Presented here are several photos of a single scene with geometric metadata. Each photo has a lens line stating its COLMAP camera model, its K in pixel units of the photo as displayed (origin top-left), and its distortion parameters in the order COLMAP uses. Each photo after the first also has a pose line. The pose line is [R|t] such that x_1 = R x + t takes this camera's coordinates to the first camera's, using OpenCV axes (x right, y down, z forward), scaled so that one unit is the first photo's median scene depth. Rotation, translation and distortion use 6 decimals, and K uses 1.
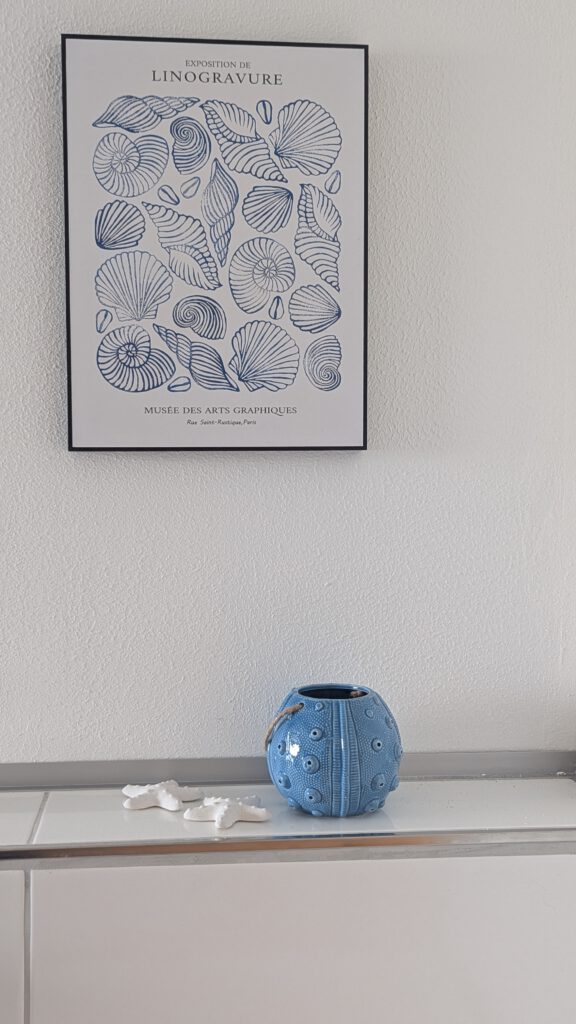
lens RADIAL K [[1165.3, 0, 285.3], [0, 1165.3, 469.4], [0, 0, 1]] dist [0.173134, -0.705893]
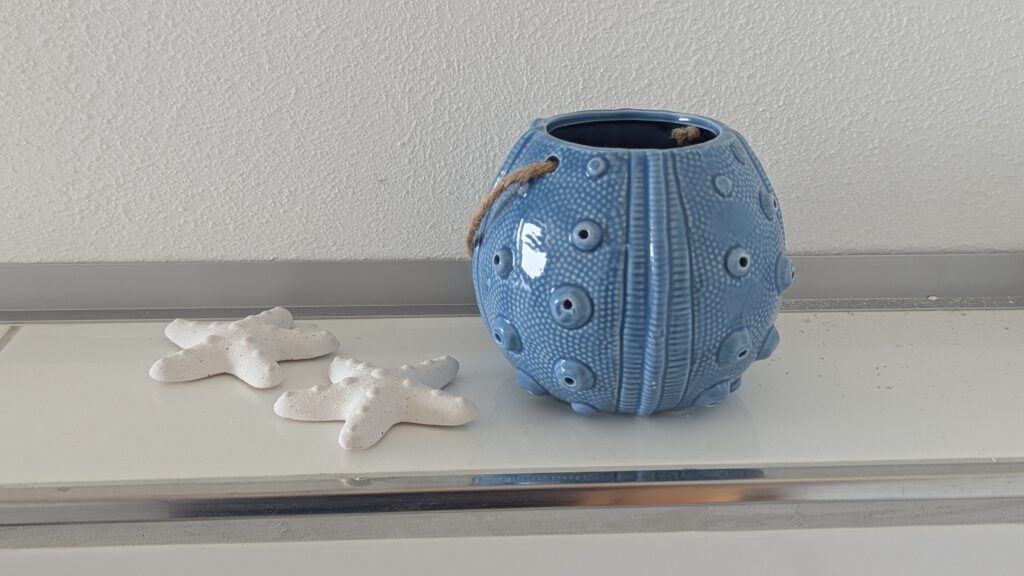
lens RADIAL K [[1165.3, 0, 512.0], [0, 1165.3, 288.0], [0, 0, 1]] dist [0.173134, -0.705893]
pose [[0.999065, 0.019790, -0.038441, 0.016186], [-0.005973, 0.943739, 0.330638, 0.108721], [0.042822, -0.330100, 0.942974, 0.603853]]
